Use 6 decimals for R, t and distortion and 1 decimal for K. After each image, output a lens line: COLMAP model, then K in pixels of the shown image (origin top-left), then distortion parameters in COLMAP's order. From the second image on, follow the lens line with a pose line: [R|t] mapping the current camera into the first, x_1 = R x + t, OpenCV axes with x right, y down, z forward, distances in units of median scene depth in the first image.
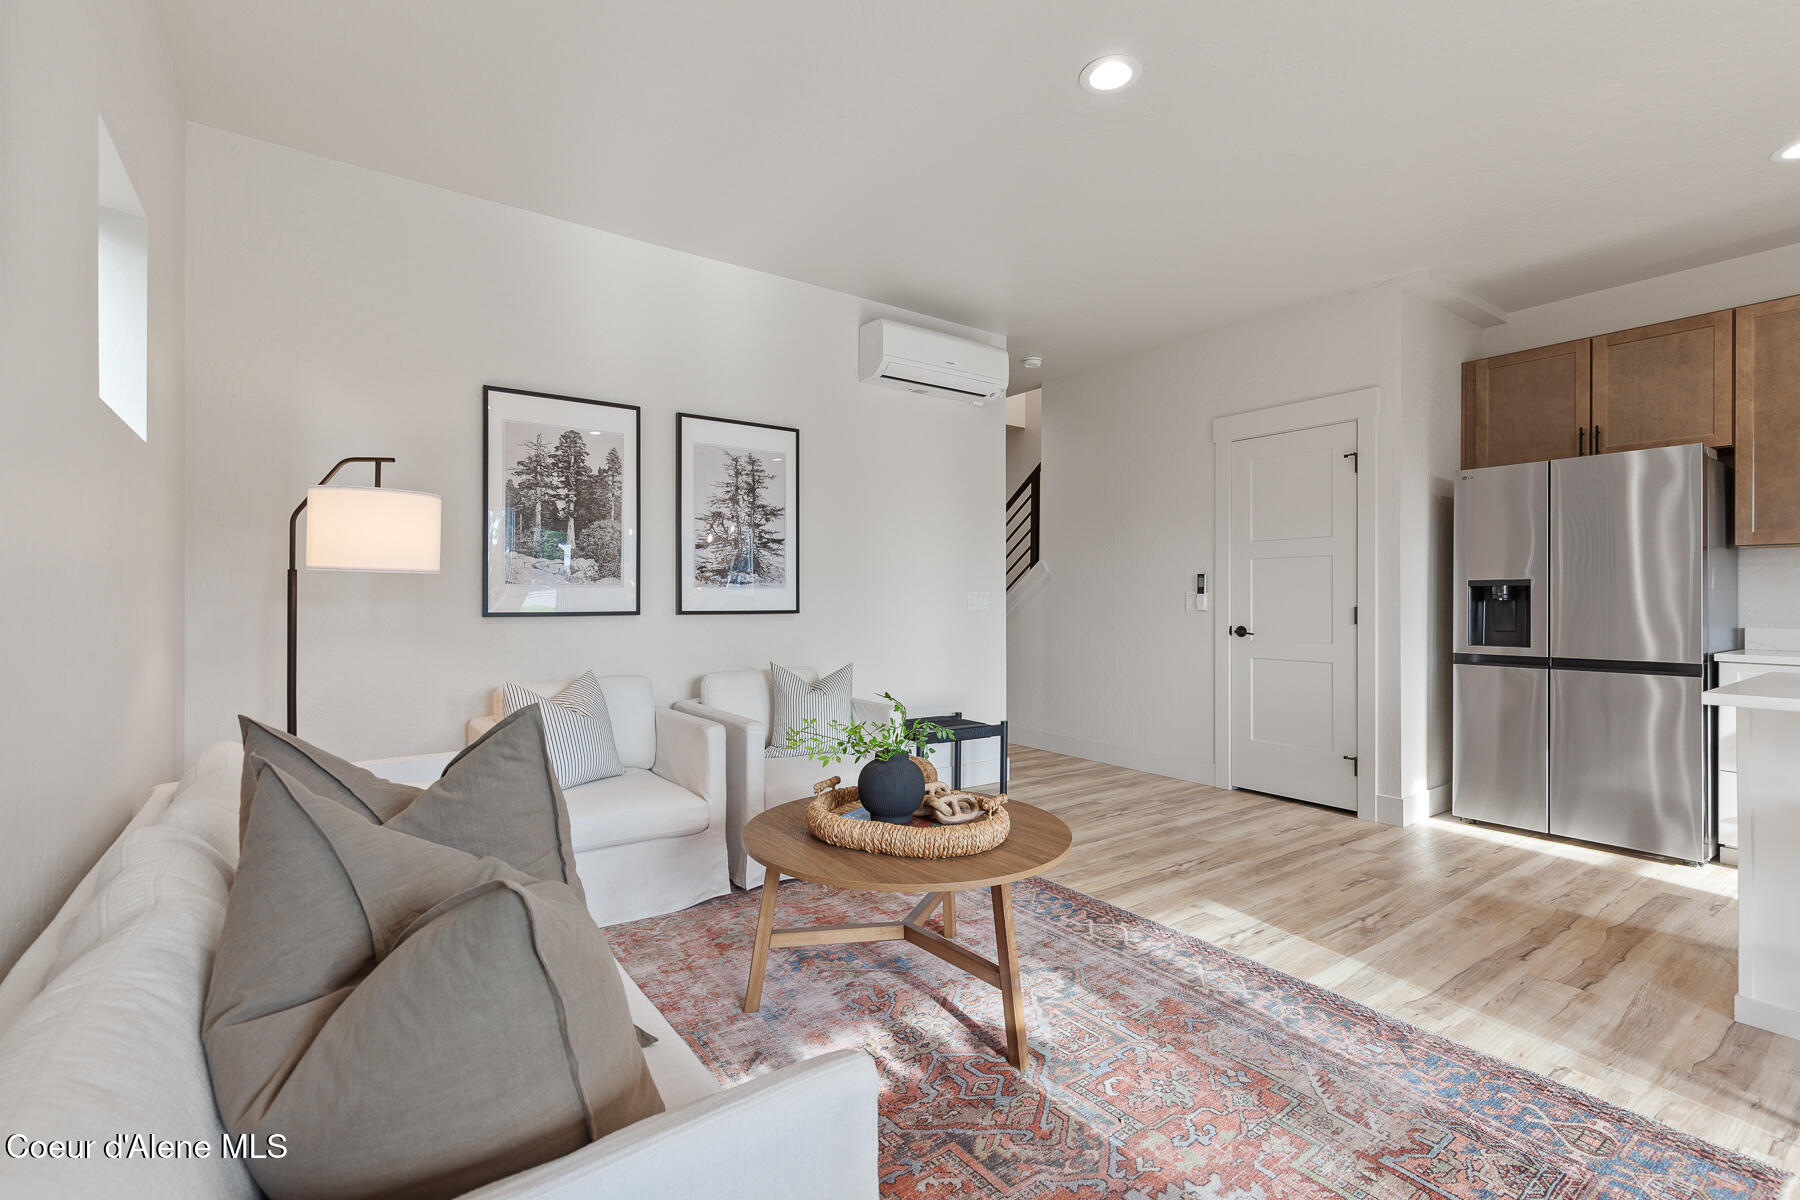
lens RADIAL K [[810.3, 0, 903.8], [0, 810.3, 599.3], [0, 0, 1]] dist [0.006430, -0.001368]
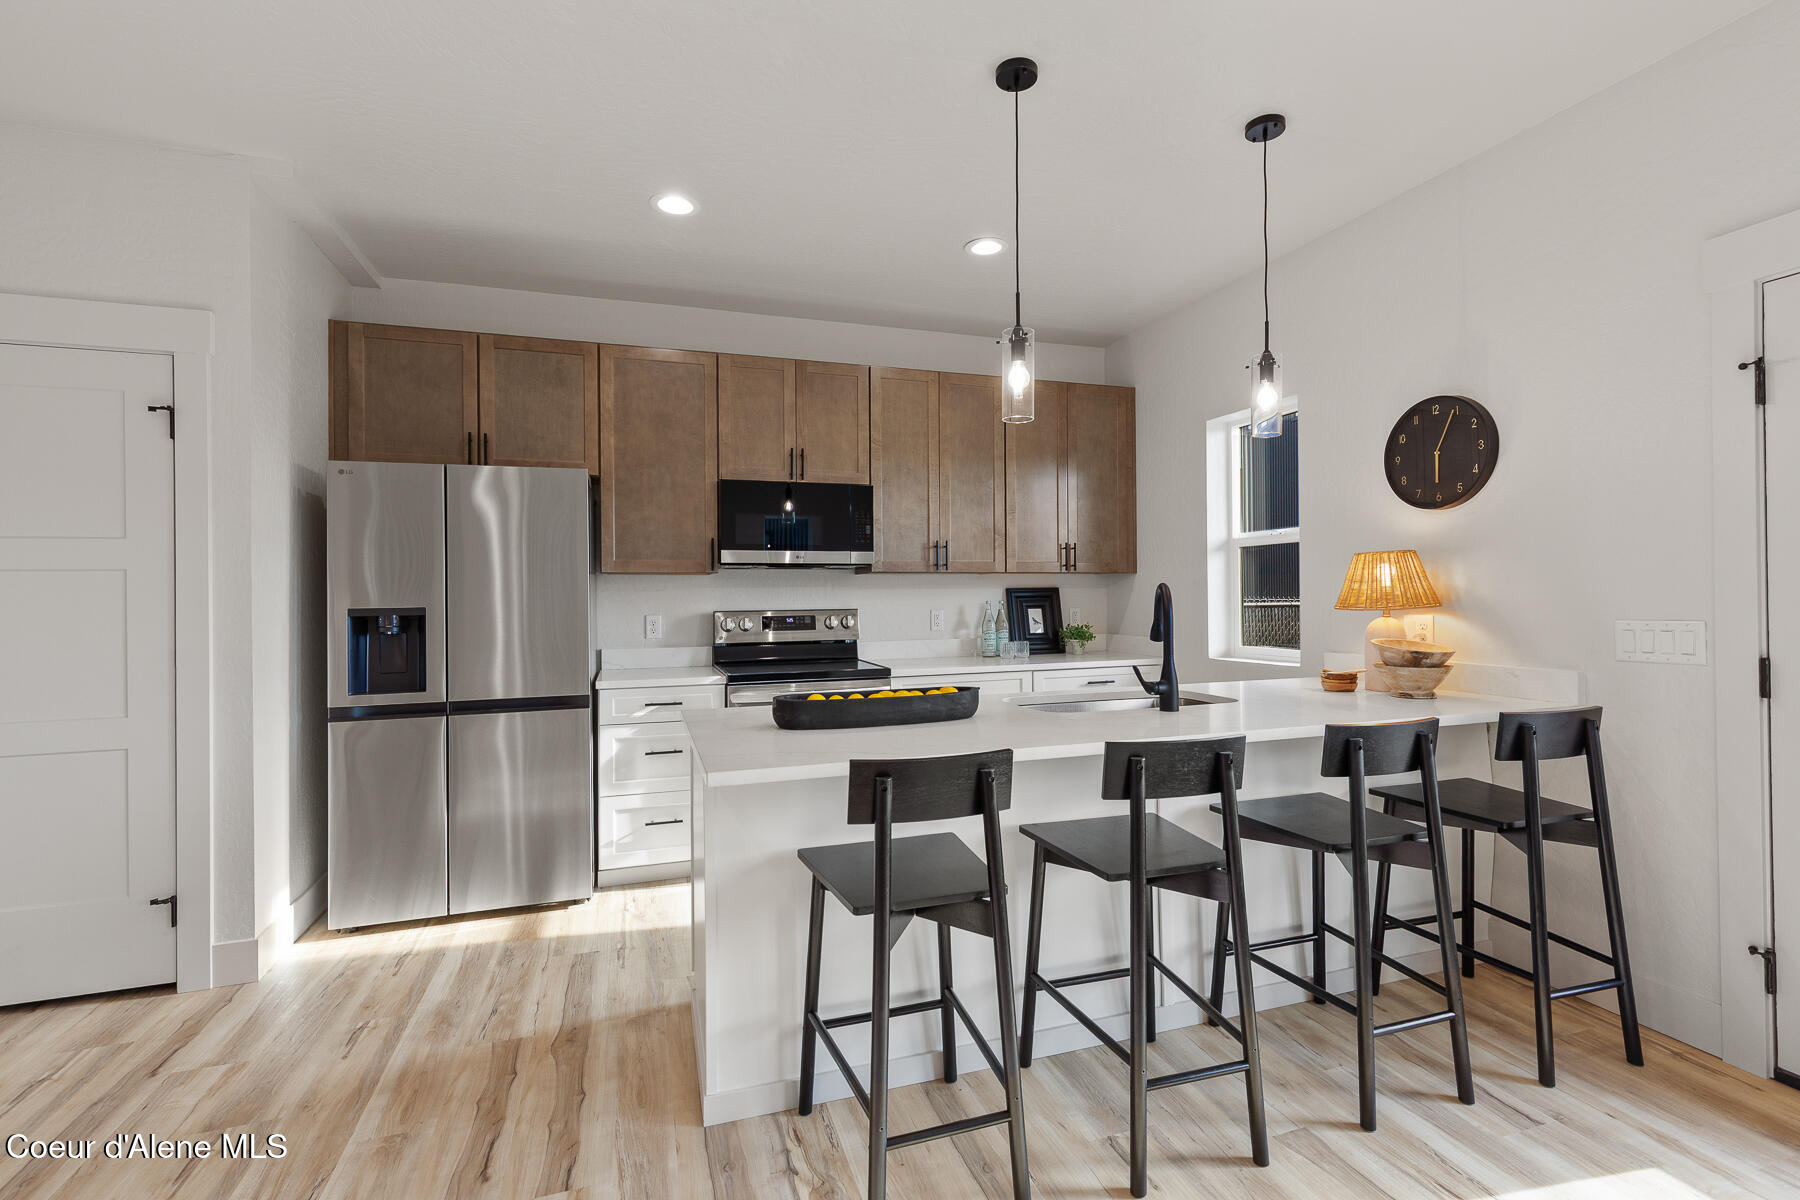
lens RADIAL K [[813.0, 0, 903.1], [0, 813.0, 587.2], [0, 0, 1]] dist [0.002804, -0.000036]
pose [[0.299996, 0.002687, 0.953937, 0.155619], [0.011753, 0.999910, -0.006512, -0.037617], [-0.953868, 0.013165, 0.299937, 0.336147]]
